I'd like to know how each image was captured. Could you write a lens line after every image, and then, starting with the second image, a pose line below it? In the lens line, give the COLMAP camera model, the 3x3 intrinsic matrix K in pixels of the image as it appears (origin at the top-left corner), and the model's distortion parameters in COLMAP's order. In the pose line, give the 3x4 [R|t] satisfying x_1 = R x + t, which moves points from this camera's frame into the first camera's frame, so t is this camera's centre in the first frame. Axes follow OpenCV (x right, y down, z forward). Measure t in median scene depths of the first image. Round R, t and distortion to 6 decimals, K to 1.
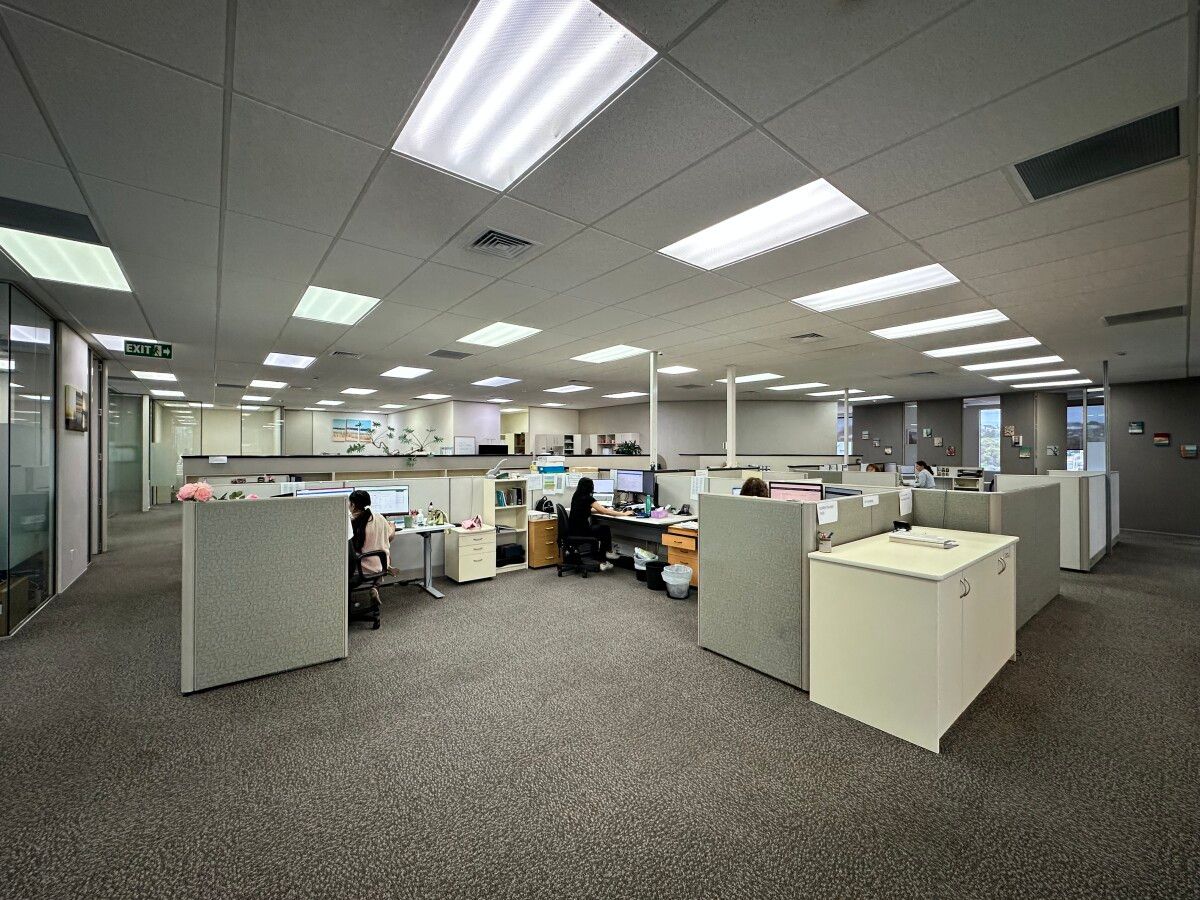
lens RADIAL K [[477.0, 0, 599.7], [0, 477.0, 448.1], [0, 0, 1]] dist [-0.000002, -0.000375]
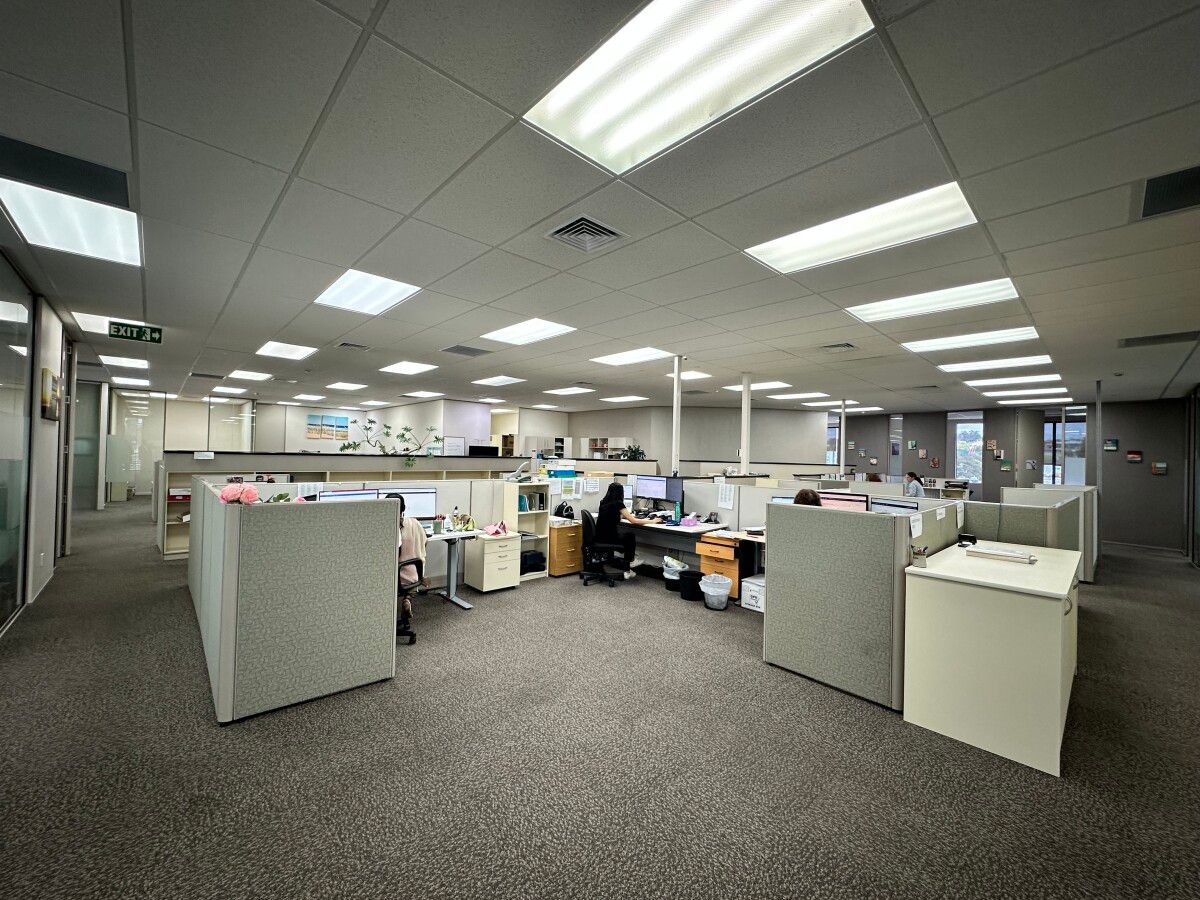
lens RADIAL K [[477.0, 0, 599.3], [0, 477.0, 447.9], [0, 0, 1]] dist [-0.000002, -0.000375]
pose [[0.997284, 0.024245, 0.069552, -0.140364], [-0.023686, 0.999680, -0.008848, -0.000205], [-0.069744, 0.007177, 0.997539, 0.040644]]
